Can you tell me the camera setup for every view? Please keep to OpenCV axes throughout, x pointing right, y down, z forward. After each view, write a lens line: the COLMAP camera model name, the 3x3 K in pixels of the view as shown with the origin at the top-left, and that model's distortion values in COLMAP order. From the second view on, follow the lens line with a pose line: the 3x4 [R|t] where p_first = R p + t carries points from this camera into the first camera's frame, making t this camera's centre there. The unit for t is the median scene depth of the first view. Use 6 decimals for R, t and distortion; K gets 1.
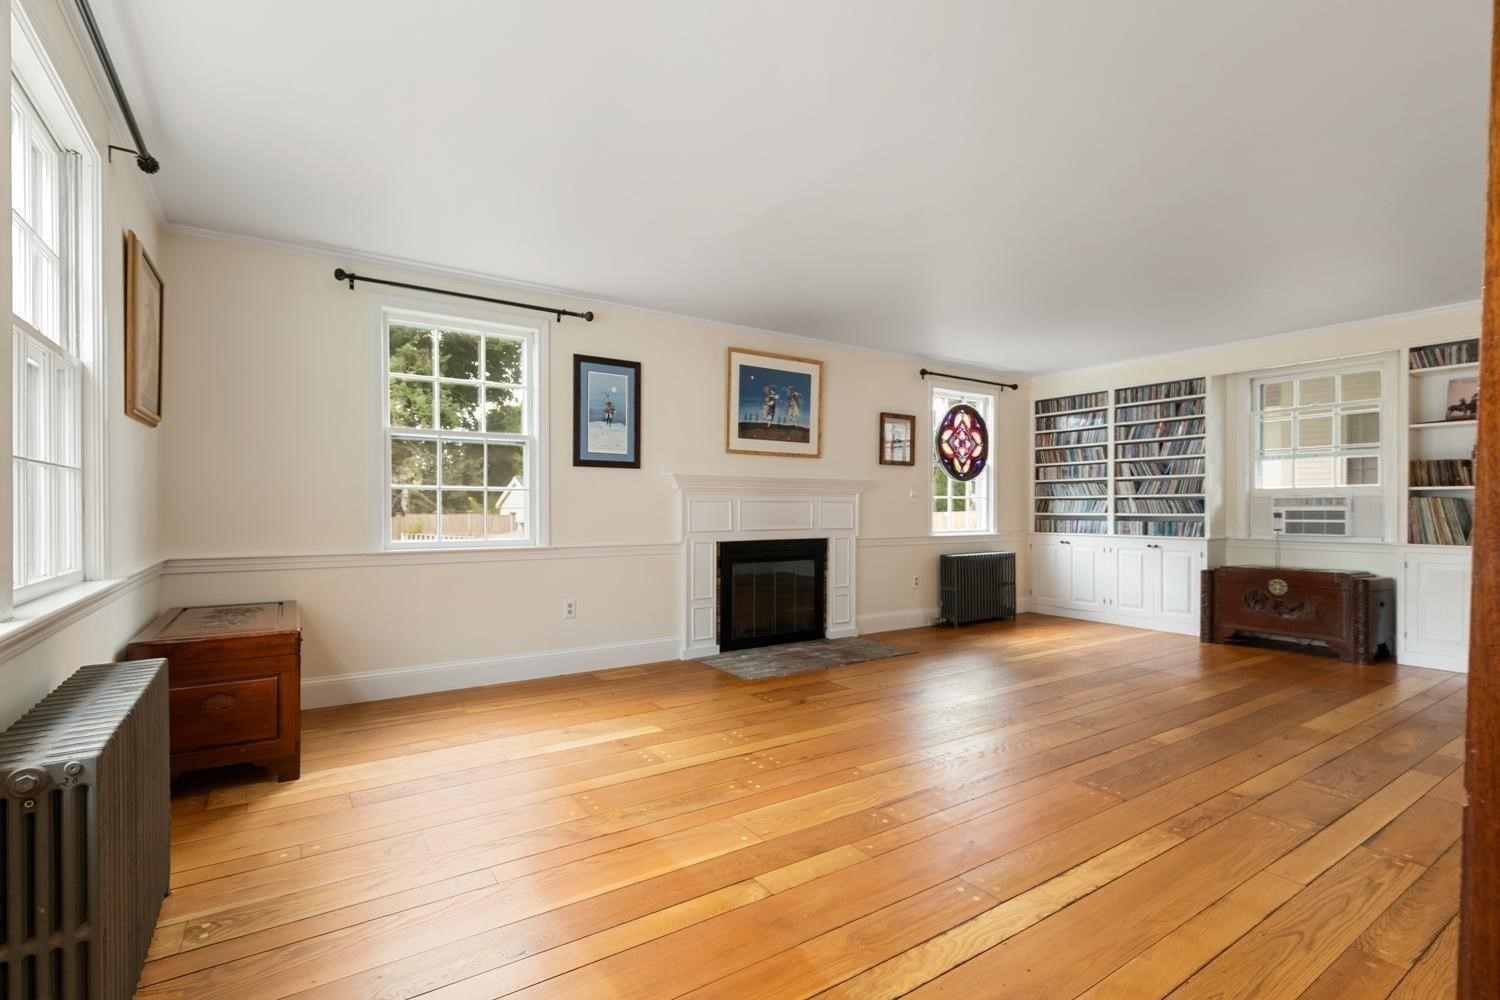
lens RADIAL K [[683.3, 0, 747.1], [0, 683.3, 498.3], [0, 0, 1]] dist [0.000545, -0.000420]
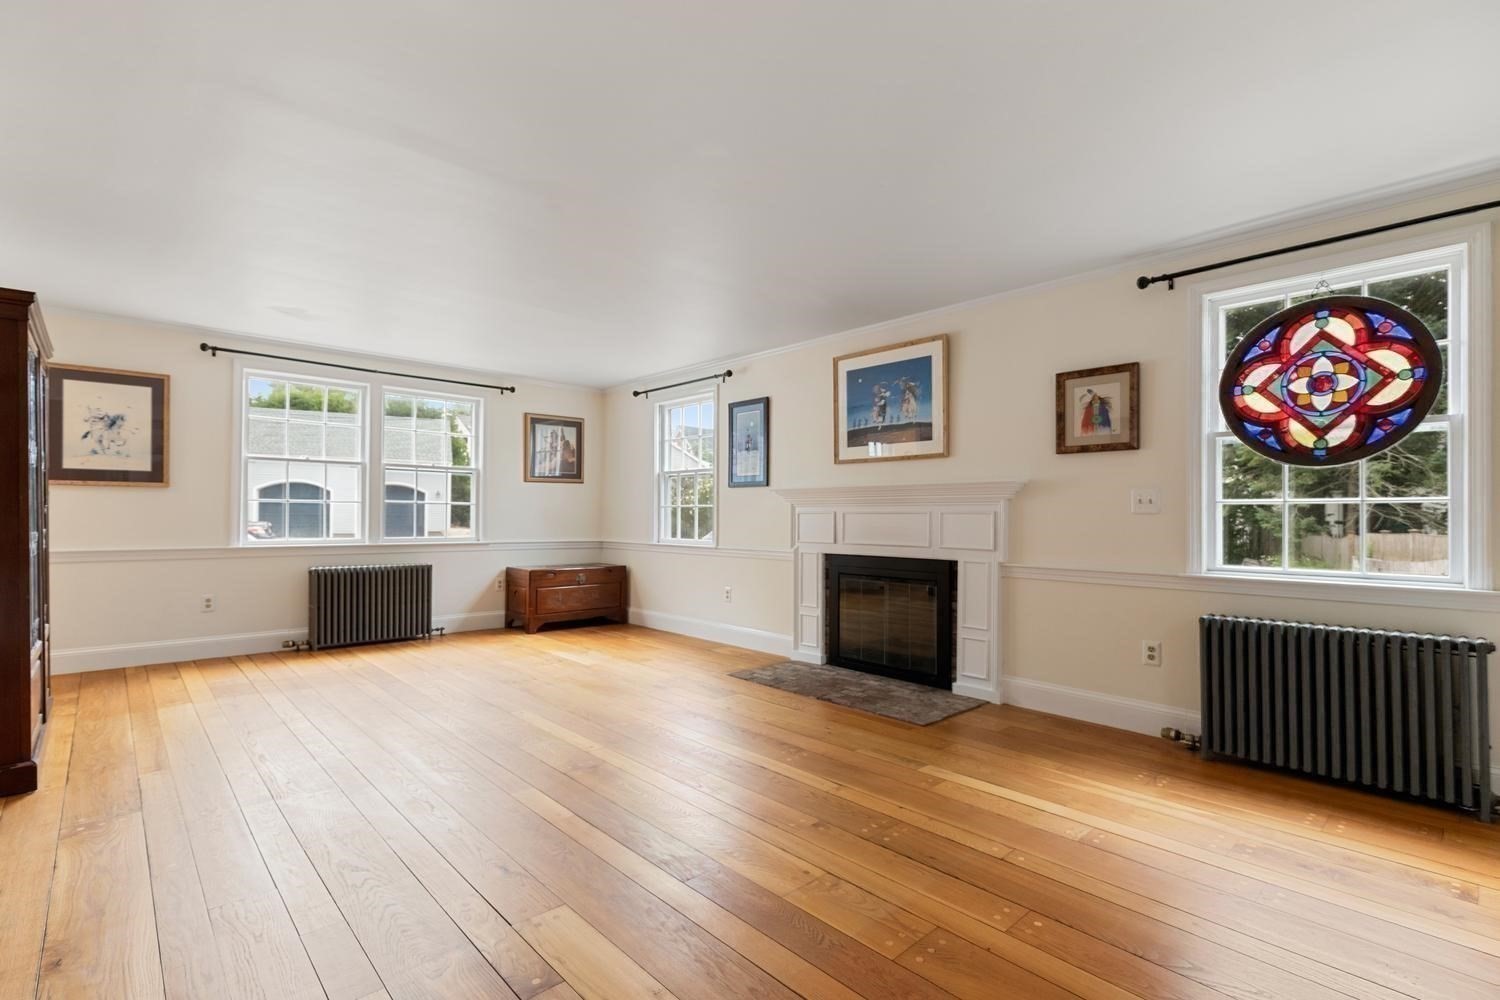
lens RADIAL K [[683.3, 0, 749.1], [0, 683.3, 508.7], [0, 0, 1]] dist [0.000545, -0.000420]
pose [[0.164805, -0.026627, -0.985967, 0.860912], [-0.010105, 0.999537, -0.028683, 0.025548], [0.986274, 0.014690, 0.164459, 0.668706]]
